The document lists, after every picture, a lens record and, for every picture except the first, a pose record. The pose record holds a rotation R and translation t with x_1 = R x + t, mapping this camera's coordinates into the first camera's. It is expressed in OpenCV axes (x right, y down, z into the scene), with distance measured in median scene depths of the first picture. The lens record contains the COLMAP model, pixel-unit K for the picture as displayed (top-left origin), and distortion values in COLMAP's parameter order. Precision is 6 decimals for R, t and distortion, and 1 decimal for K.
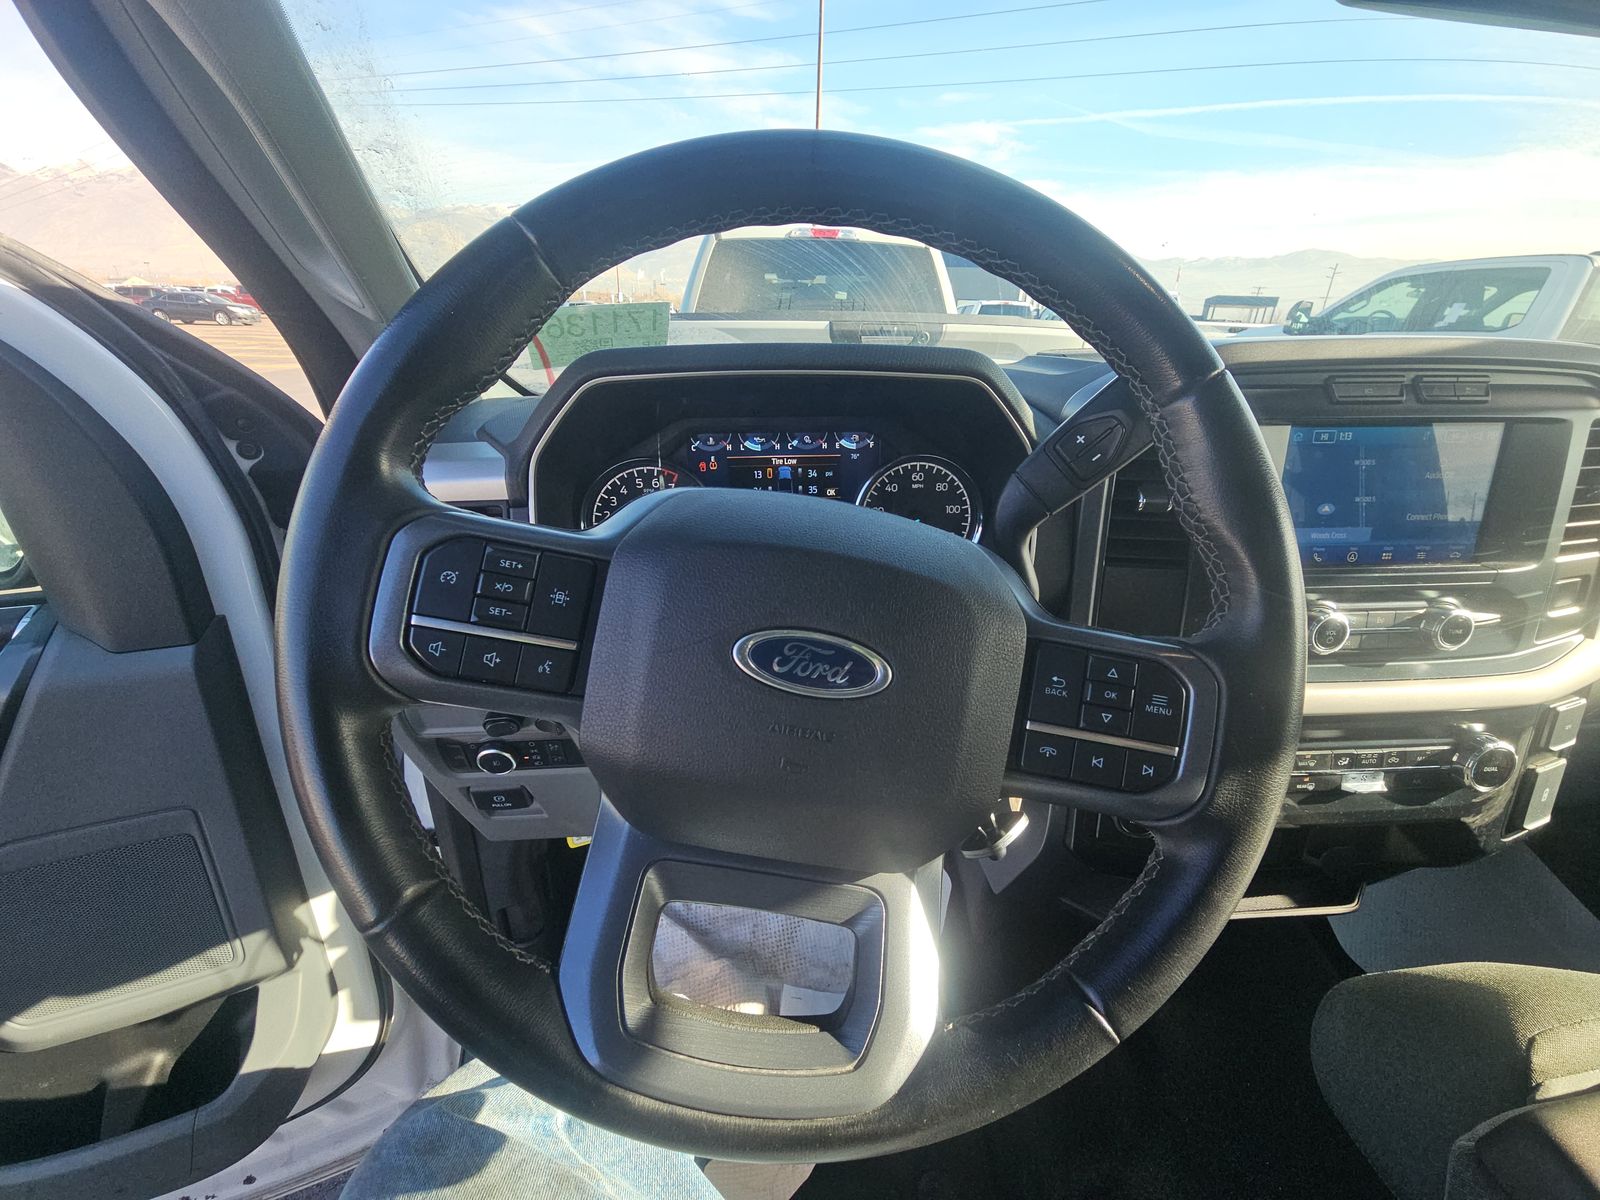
lens RADIAL K [[653.3, 0, 812.9], [0, 653.3, 603.7], [0, 0, 1]] dist [0.014341, -0.010521]
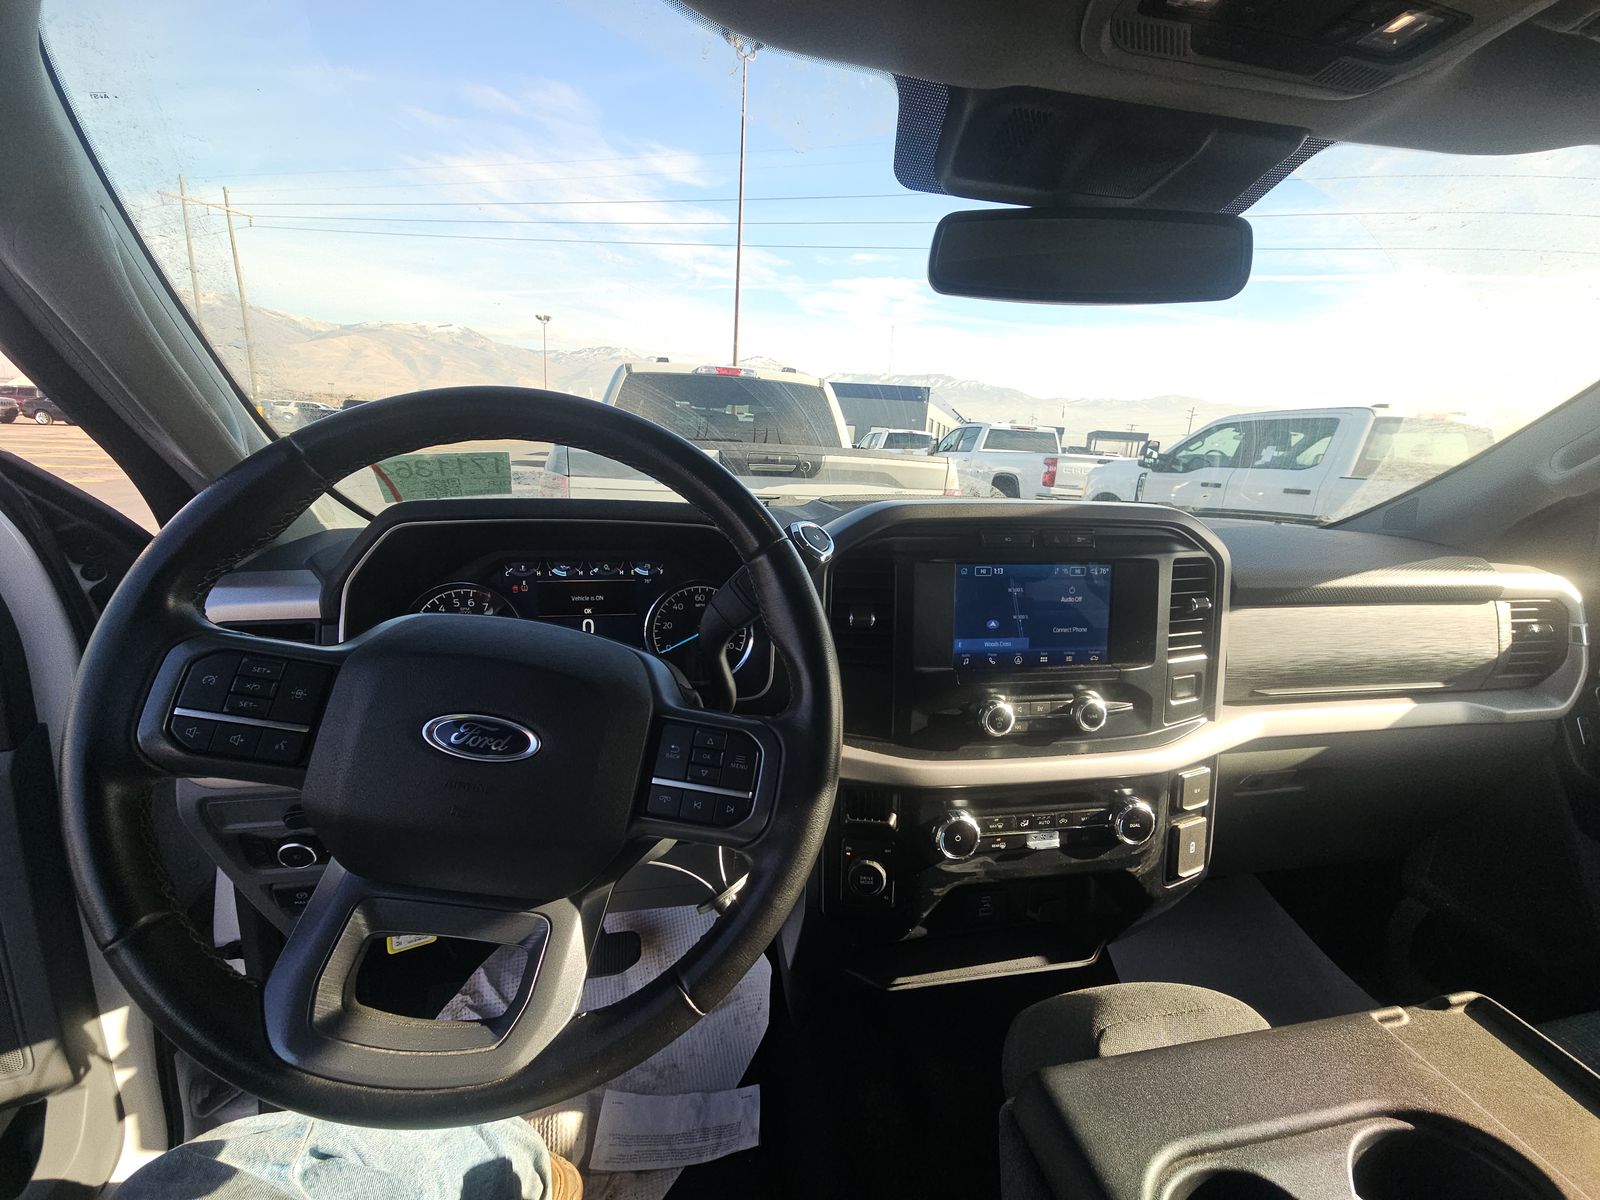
lens RADIAL K [[653.3, 0, 812.9], [0, 653.3, 603.7], [0, 0, 1]] dist [0.014341, -0.010521]
pose [[0.993404, 0.001447, 0.114658, 0.251923], [0.017386, 0.986459, -0.163083, 0.022256], [-0.113341, 0.164001, 0.979927, -0.242822]]
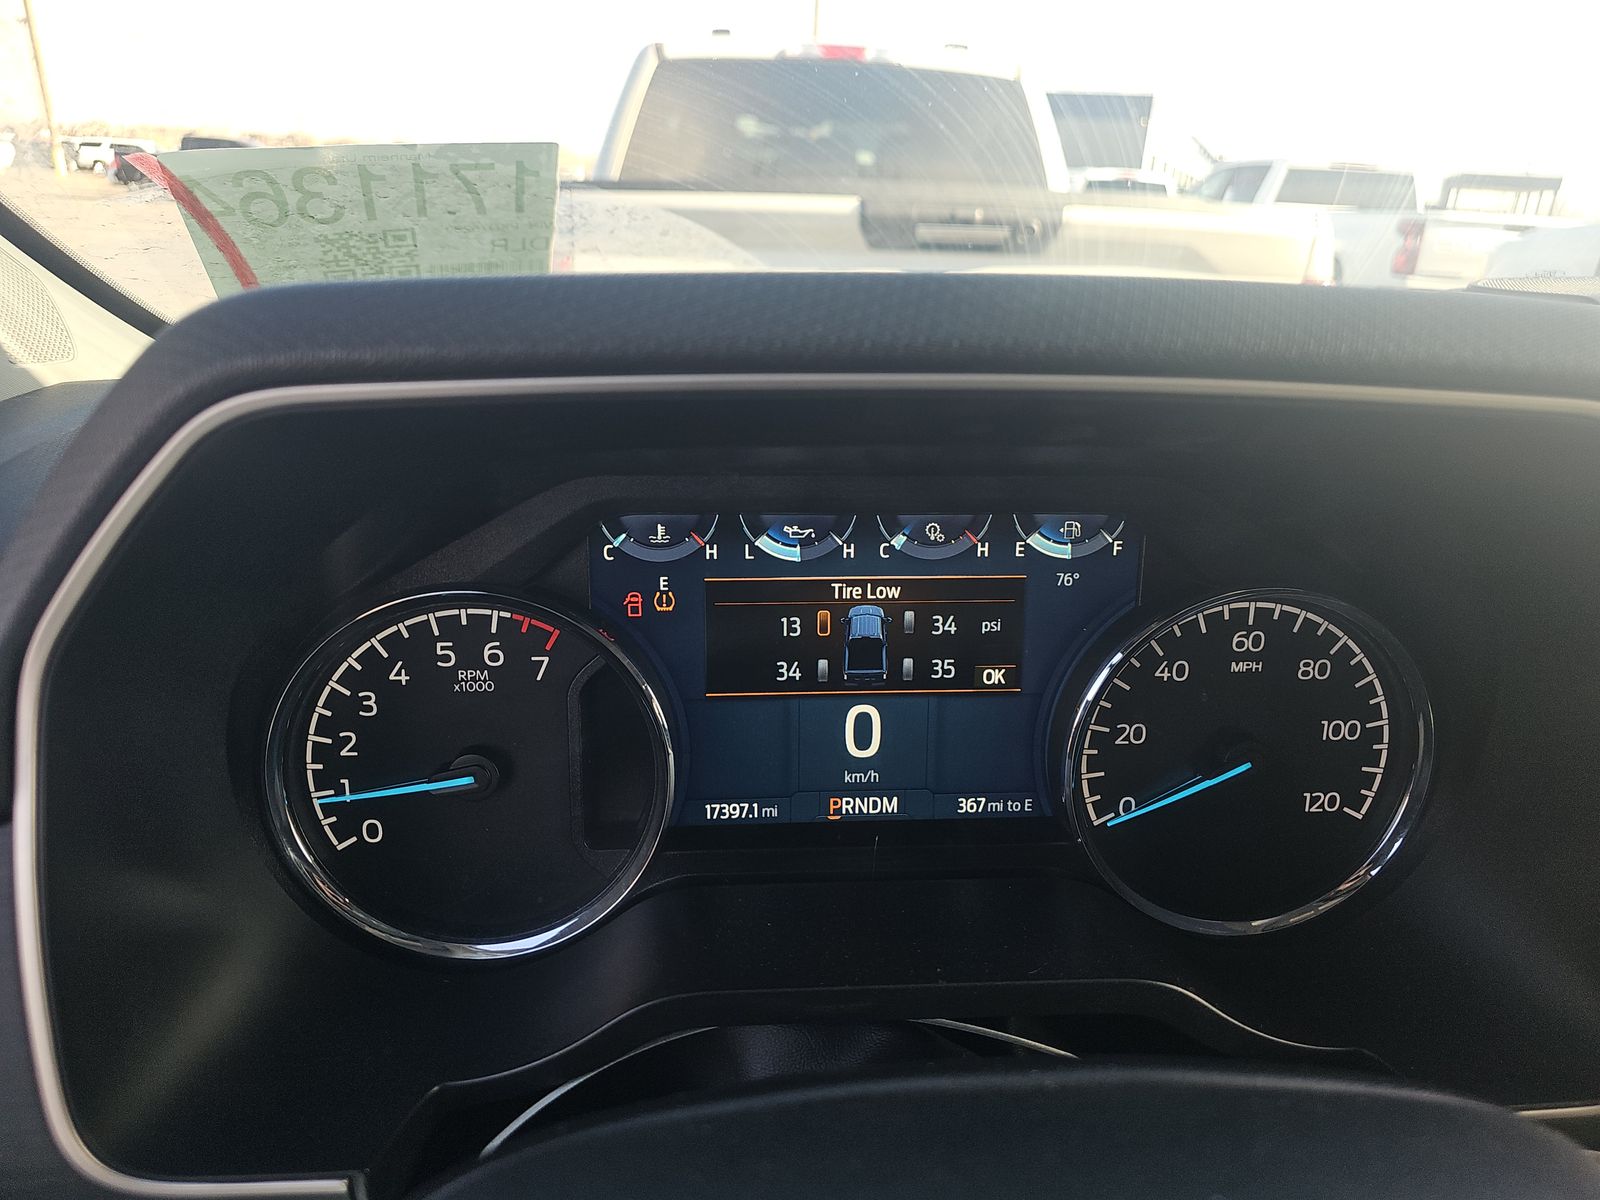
lens RADIAL K [[1071.4, 0, 800.0], [0, 1071.4, 600.0], [0, 0, 1]] dist [0.063990, -0.076068]
pose [[0.999790, 0.020468, 0.000535, -0.086491], [-0.020413, 0.998440, -0.051973, -0.198449], [-0.001598, 0.051951, 0.998648, 0.464264]]
